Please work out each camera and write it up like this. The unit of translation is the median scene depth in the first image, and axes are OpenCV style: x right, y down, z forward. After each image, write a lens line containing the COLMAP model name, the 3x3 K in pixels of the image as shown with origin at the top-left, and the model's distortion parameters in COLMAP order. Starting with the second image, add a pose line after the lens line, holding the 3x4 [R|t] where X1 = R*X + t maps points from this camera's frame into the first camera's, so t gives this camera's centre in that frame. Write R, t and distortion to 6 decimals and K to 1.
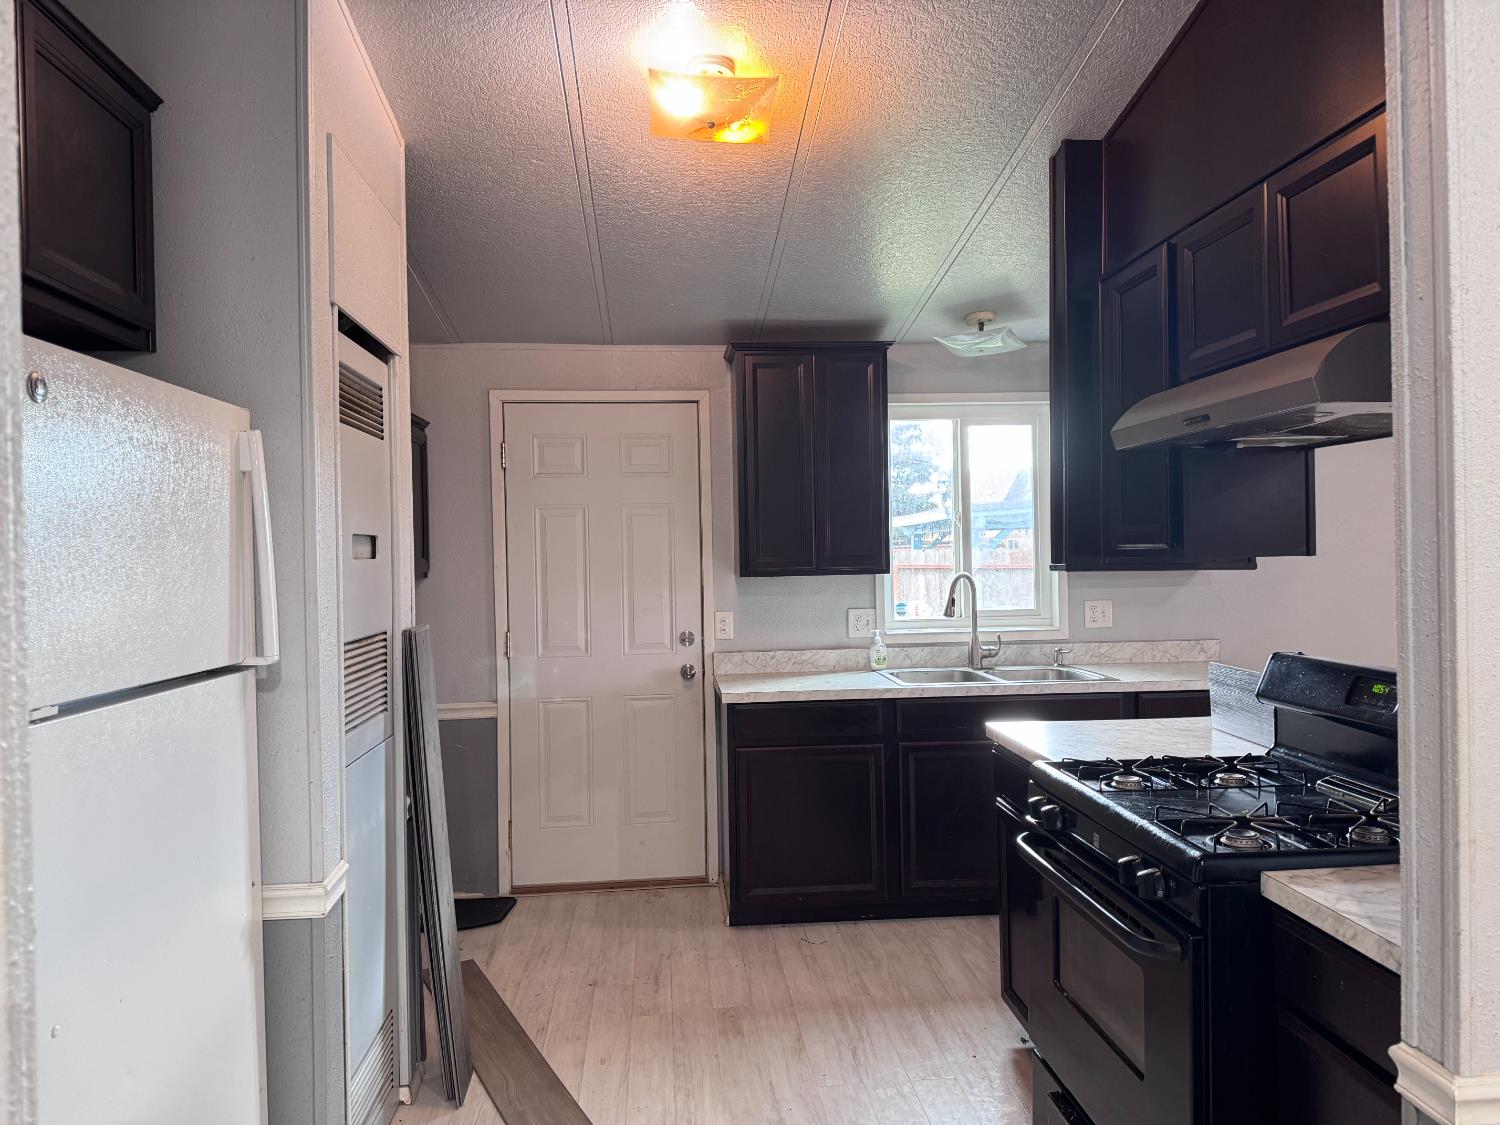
lens RADIAL K [[1041.5, 0, 750.0], [0, 1041.5, 562.5], [0, 0, 1]] dist [0.109801, -0.184220]
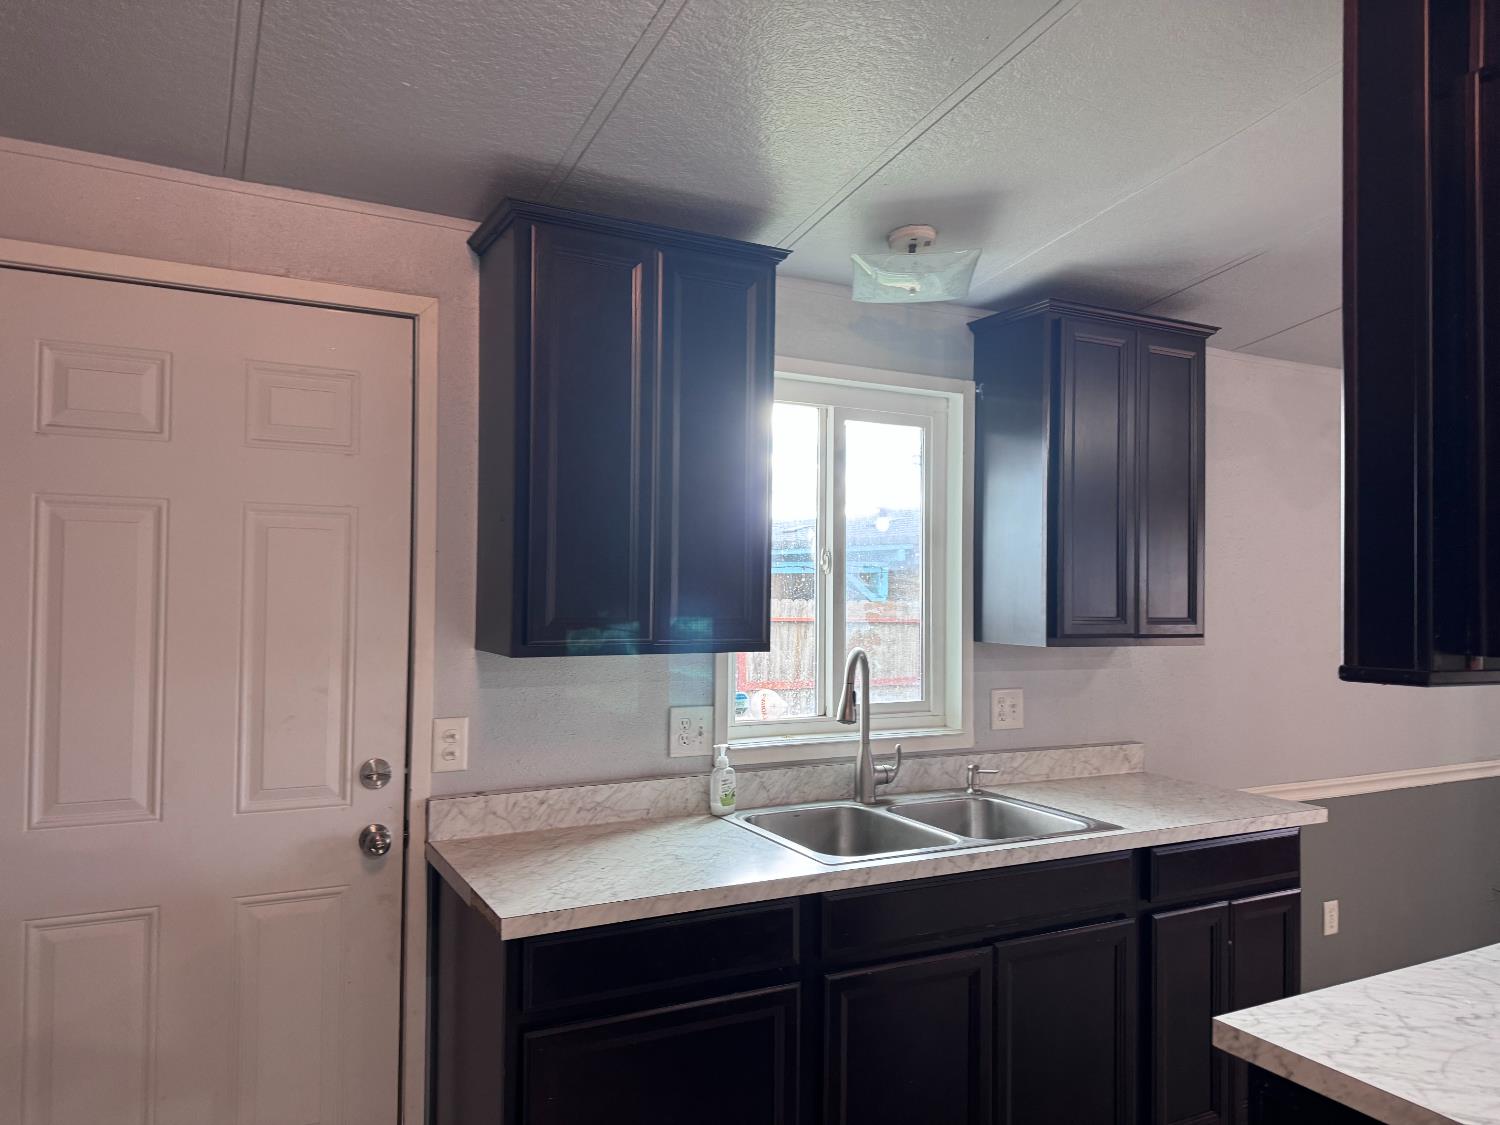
lens RADIAL K [[1041.5, 0, 750.0], [0, 1041.5, 562.5], [0, 0, 1]] dist [0.109801, -0.184220]
pose [[0.920603, 0.041734, 0.388262, -0.095603], [-0.023578, 0.998399, -0.051414, -0.007345], [-0.389786, 0.038177, 0.920114, 0.450441]]
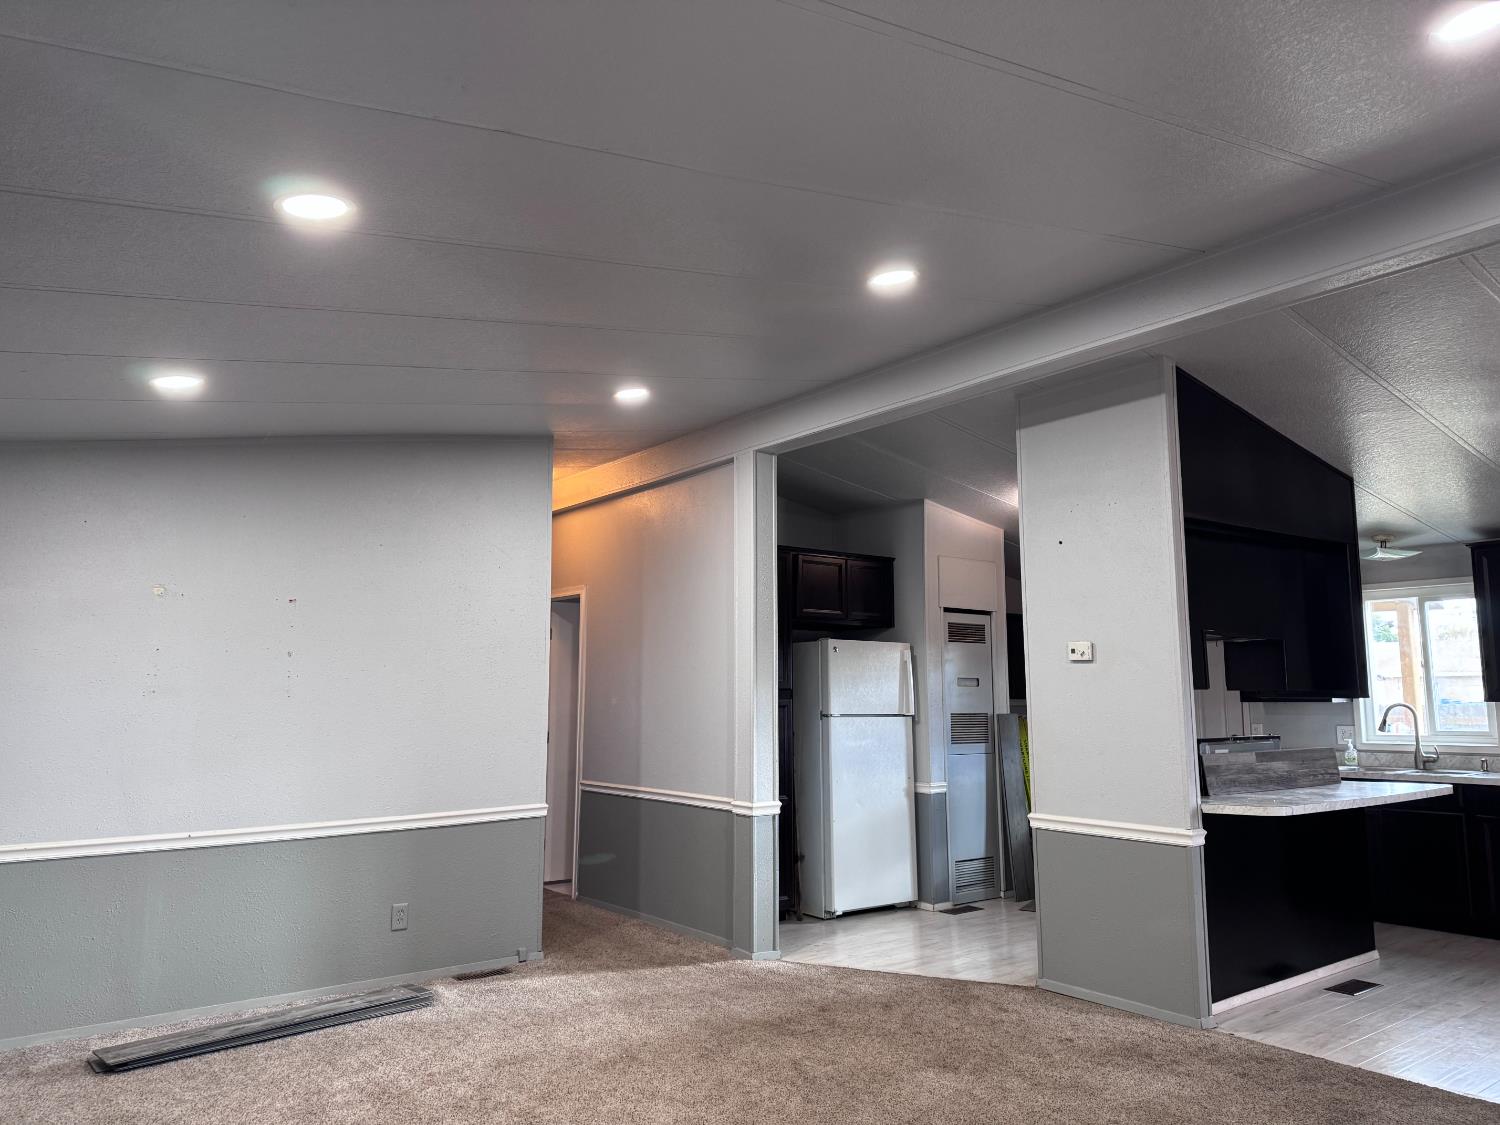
lens RADIAL K [[1041.5, 0, 750.0], [0, 1041.5, 562.5], [0, 0, 1]] dist [0.109801, -0.184220]
pose [[0.527216, -0.087021, -0.845264, 0.995236], [-0.016819, 0.993479, -0.112770, -0.004071], [0.849565, 0.073671, 0.522314, -0.583993]]
